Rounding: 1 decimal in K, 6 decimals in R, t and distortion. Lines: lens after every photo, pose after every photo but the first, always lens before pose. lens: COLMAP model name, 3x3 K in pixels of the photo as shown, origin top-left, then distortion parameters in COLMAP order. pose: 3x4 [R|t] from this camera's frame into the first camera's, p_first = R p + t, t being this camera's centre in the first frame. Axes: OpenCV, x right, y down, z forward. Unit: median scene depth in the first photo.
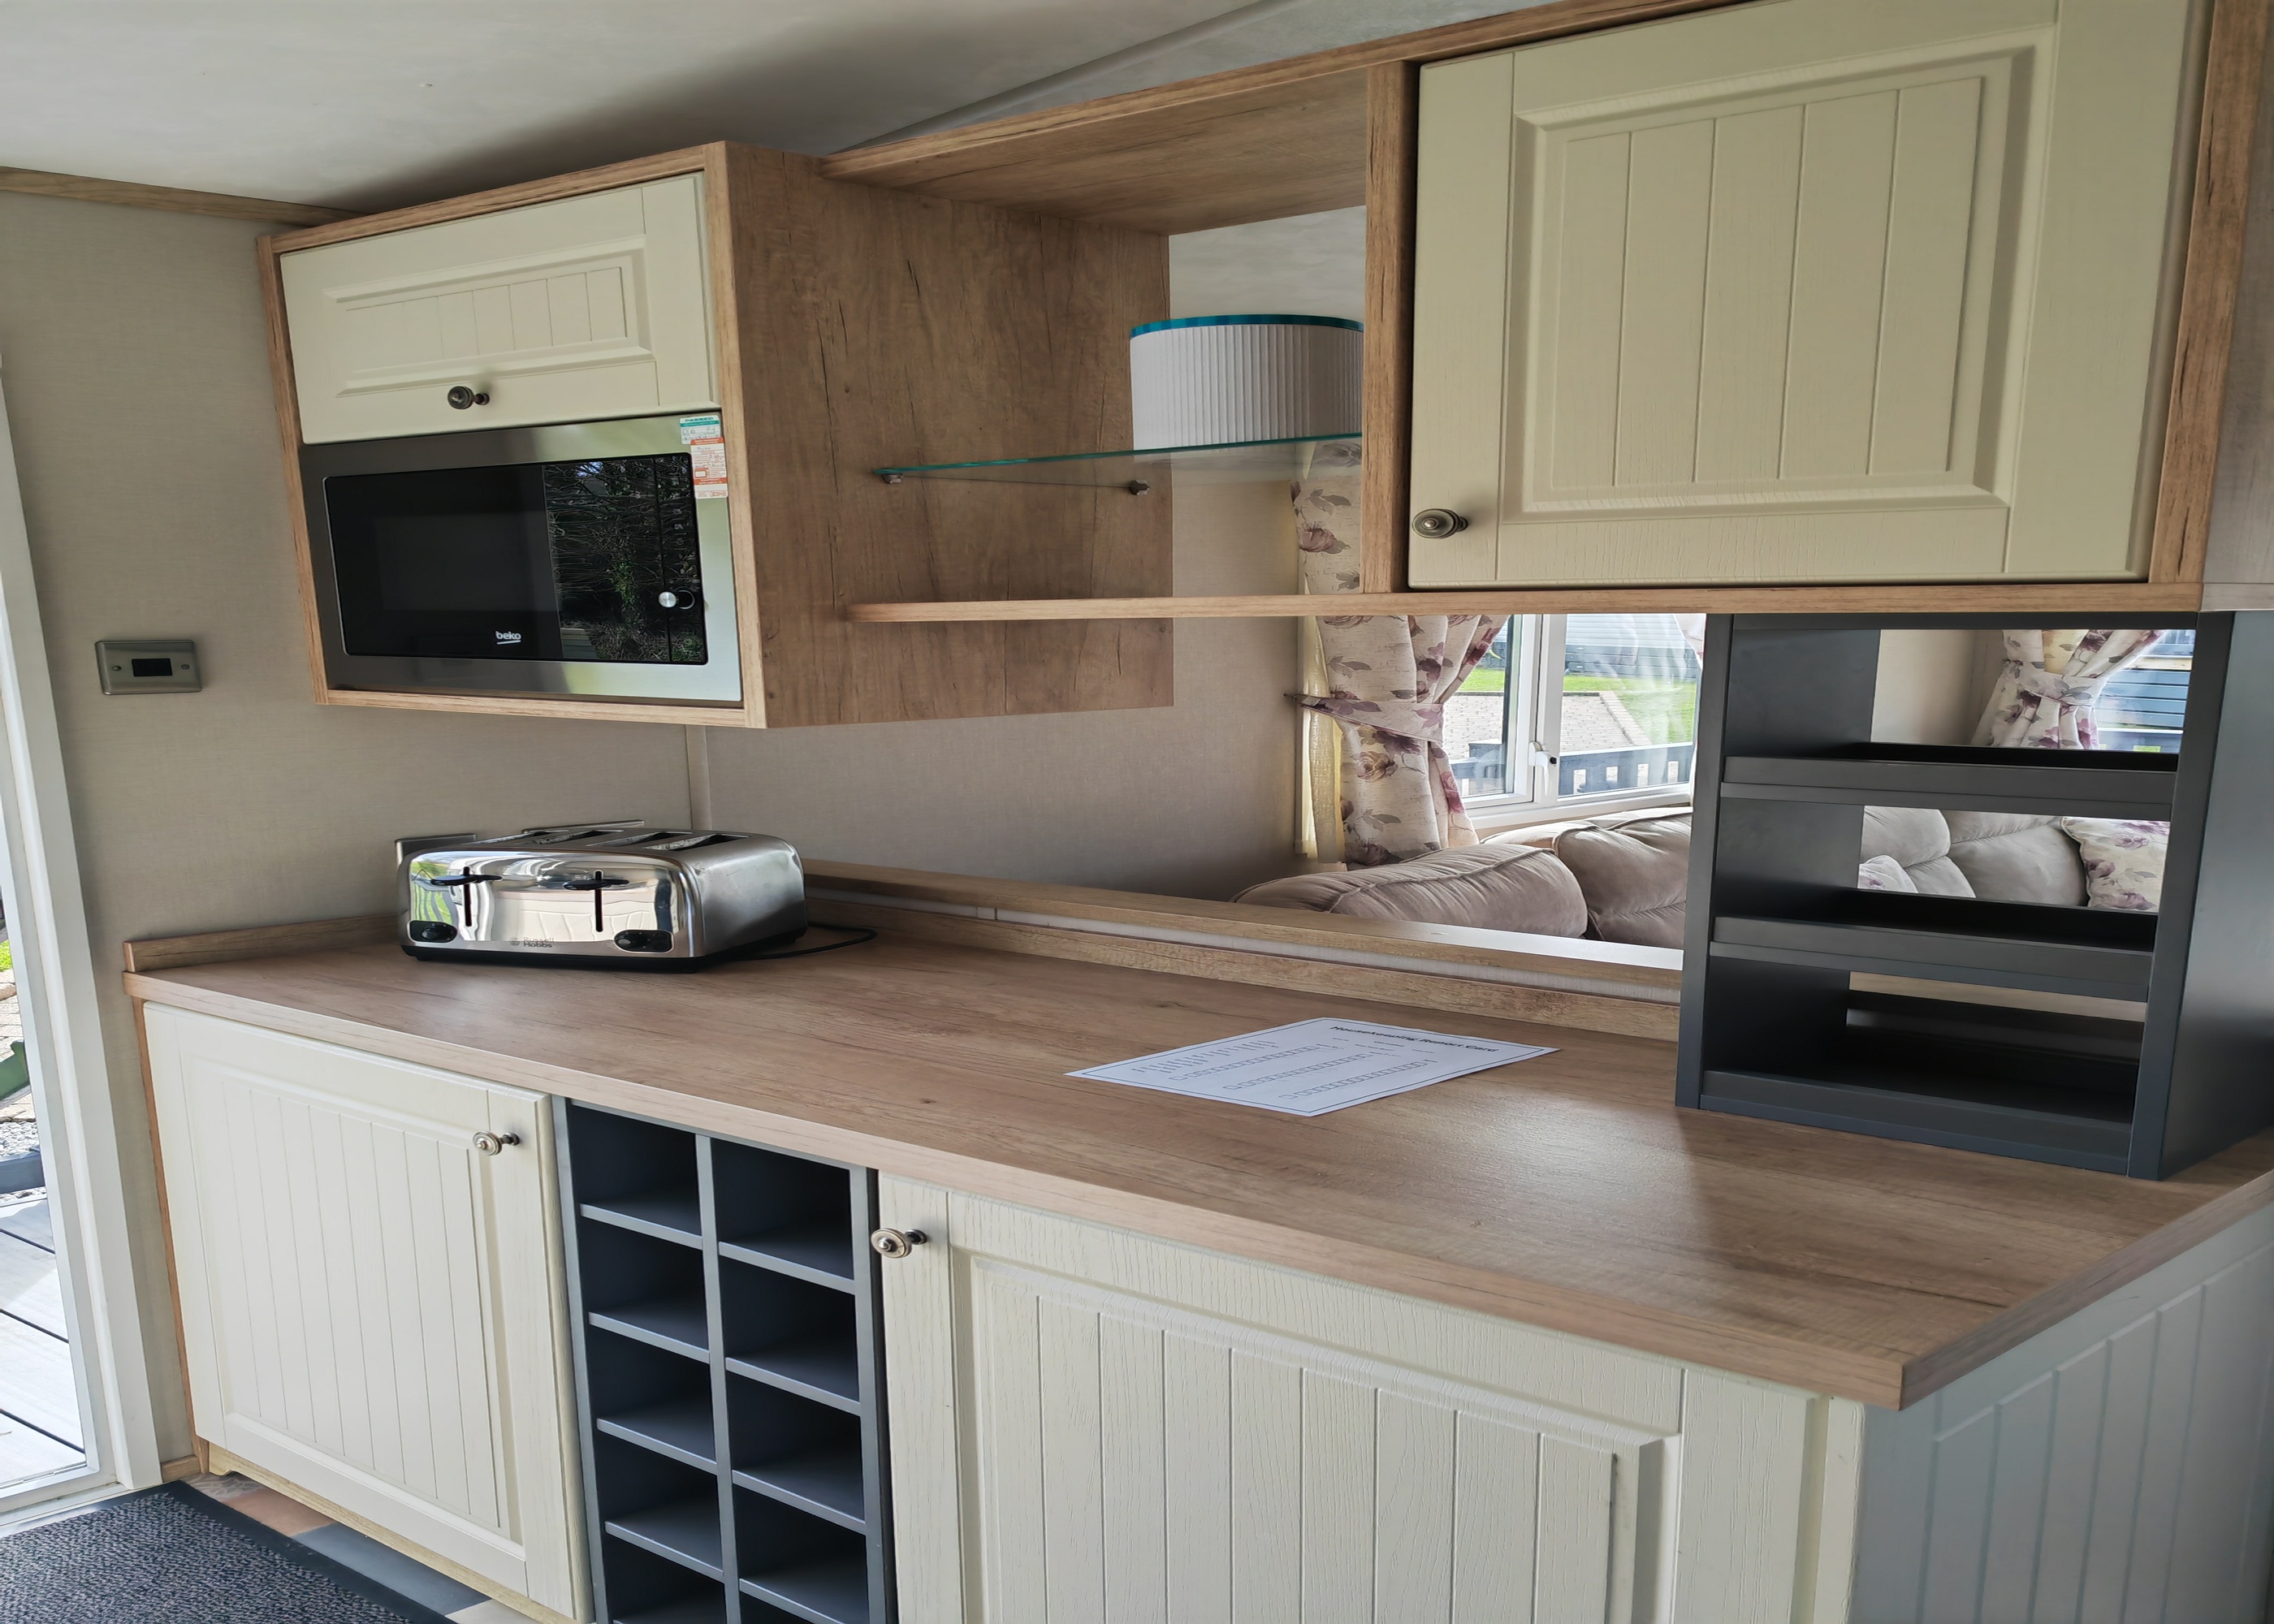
lens RADIAL K [[1166.4, 0, 1137.1], [0, 1166.4, 777.4], [0, 0, 1]] dist [0.000325, 0.000142]
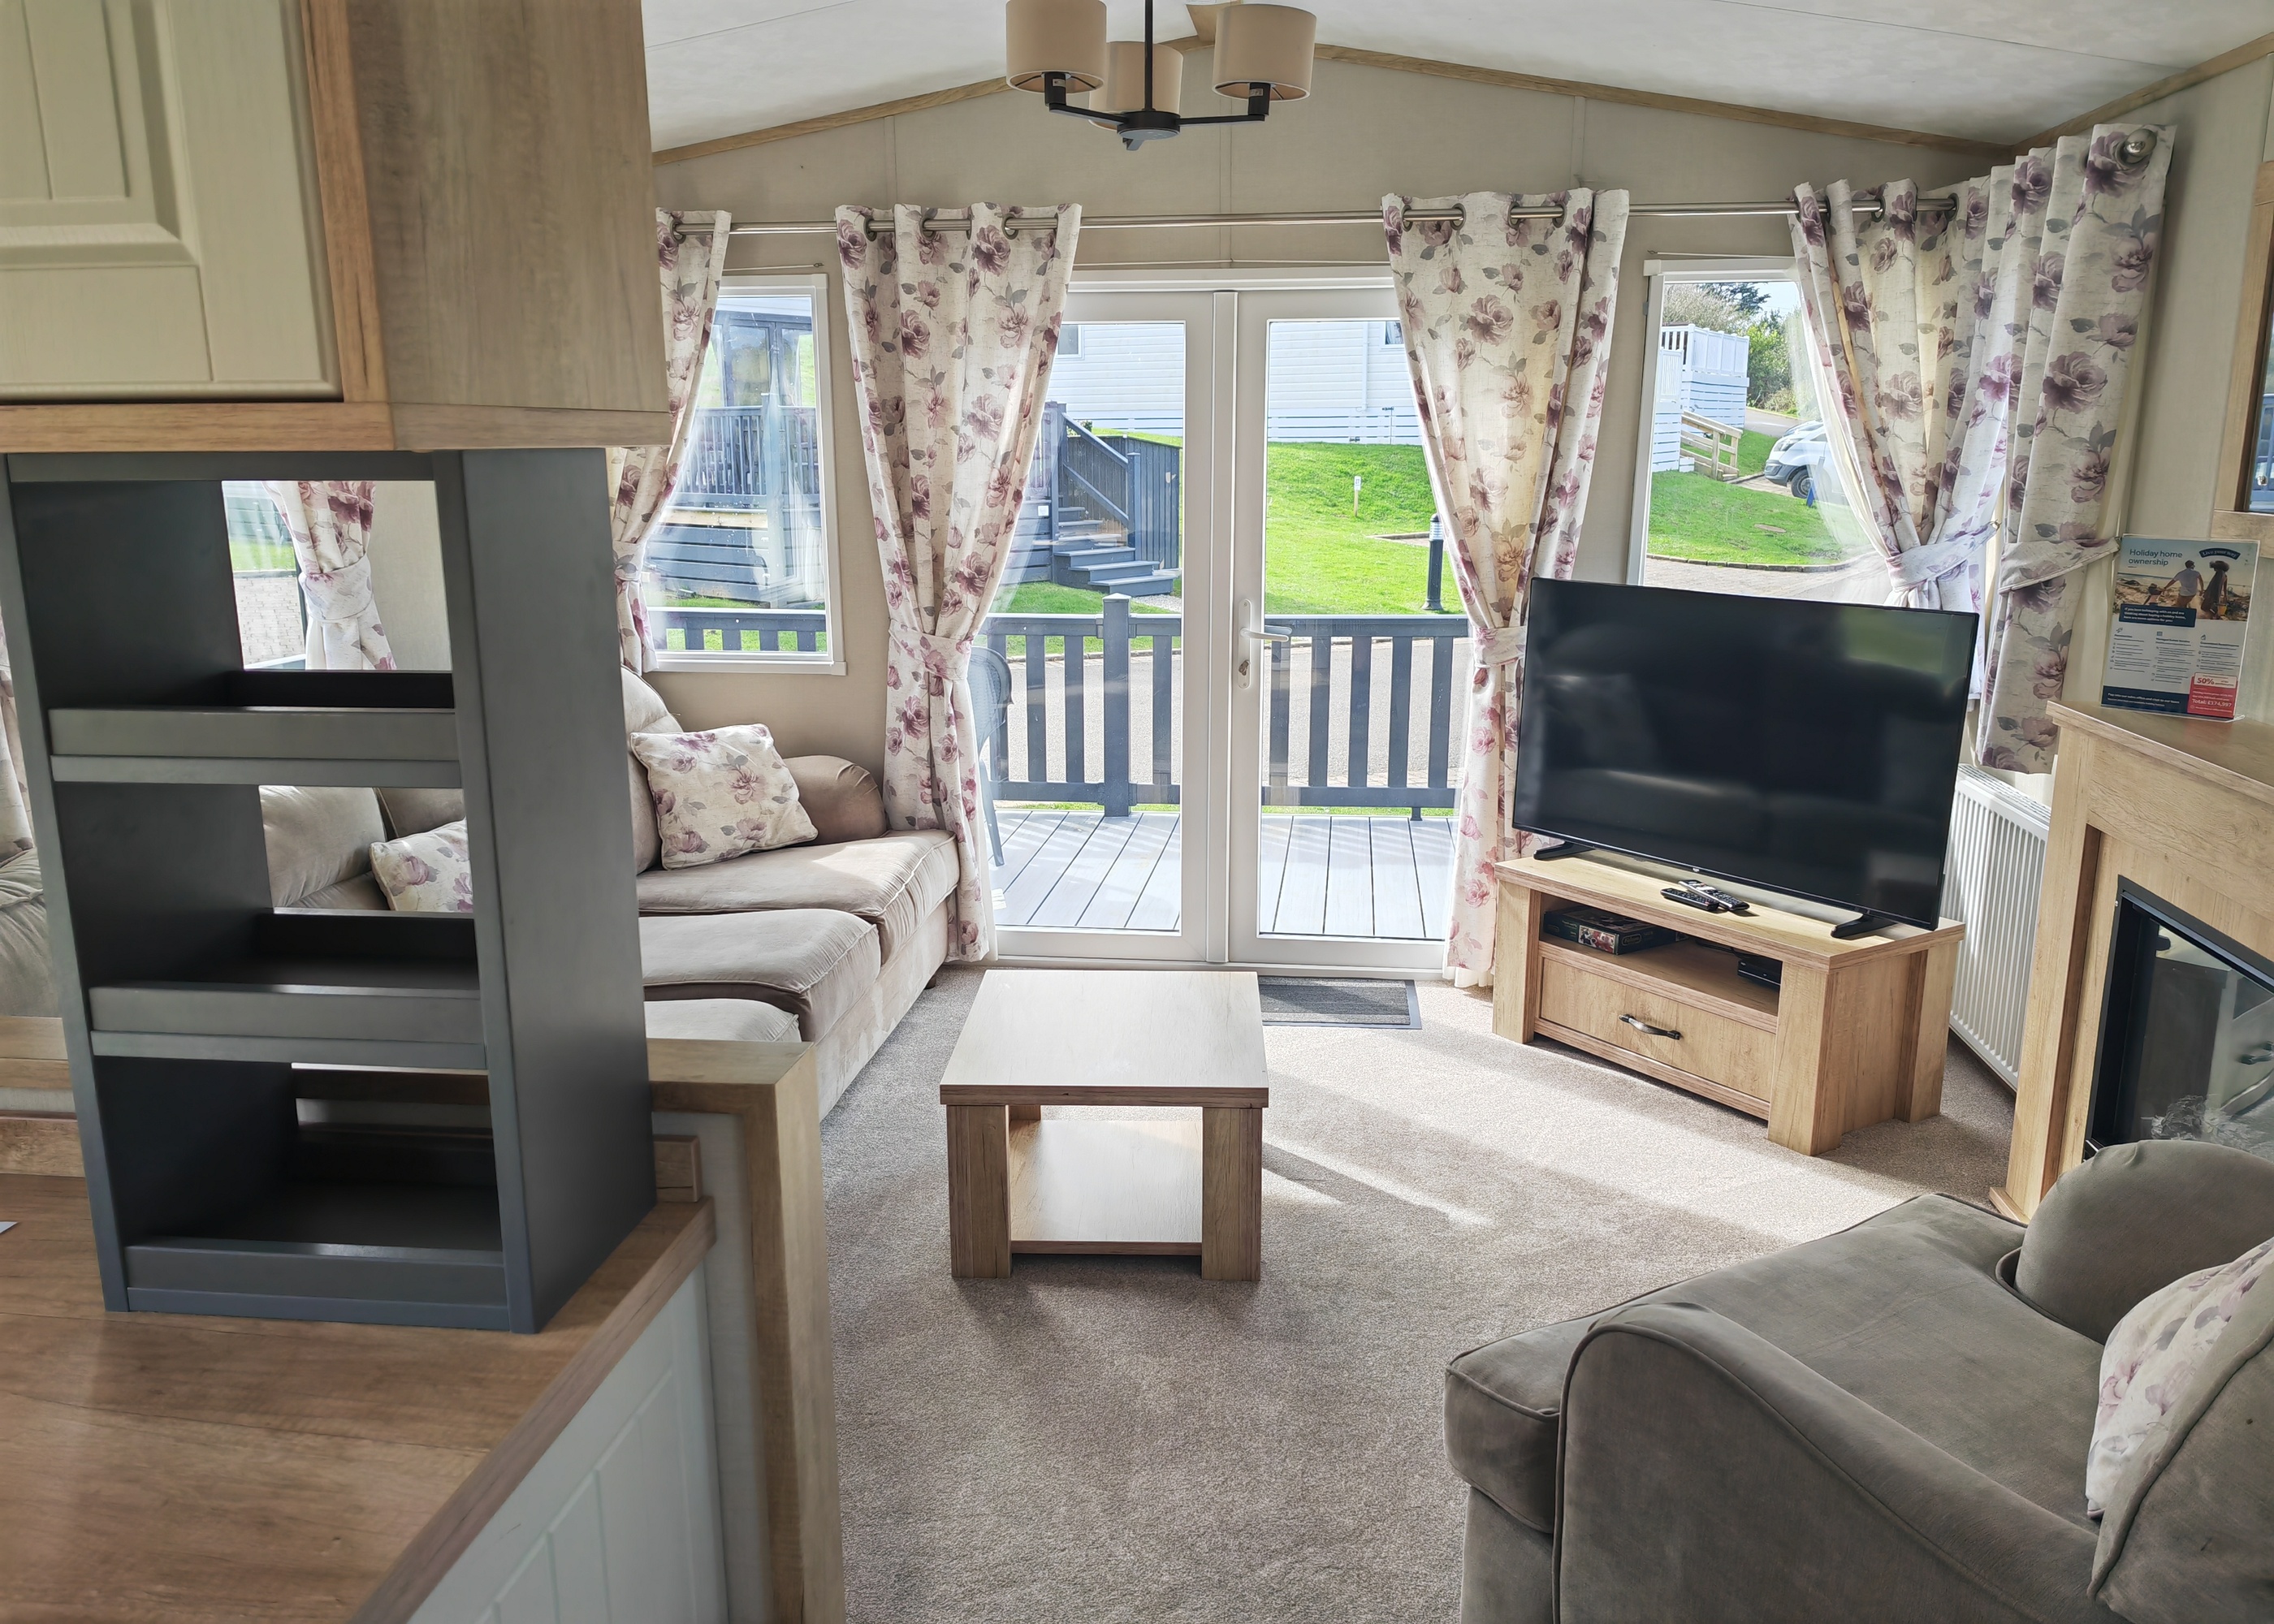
lens RADIAL K [[1688.8, 0, 1137.0], [0, 1688.8, 812.0], [0, 0, 1]] dist [0.001133, 0.001508]
pose [[0.655561, -0.155443, 0.738970, 0.386475], [0.103498, 0.987845, 0.115977, -0.015223], [-0.748016, 0.000452, 0.663681, 0.103973]]
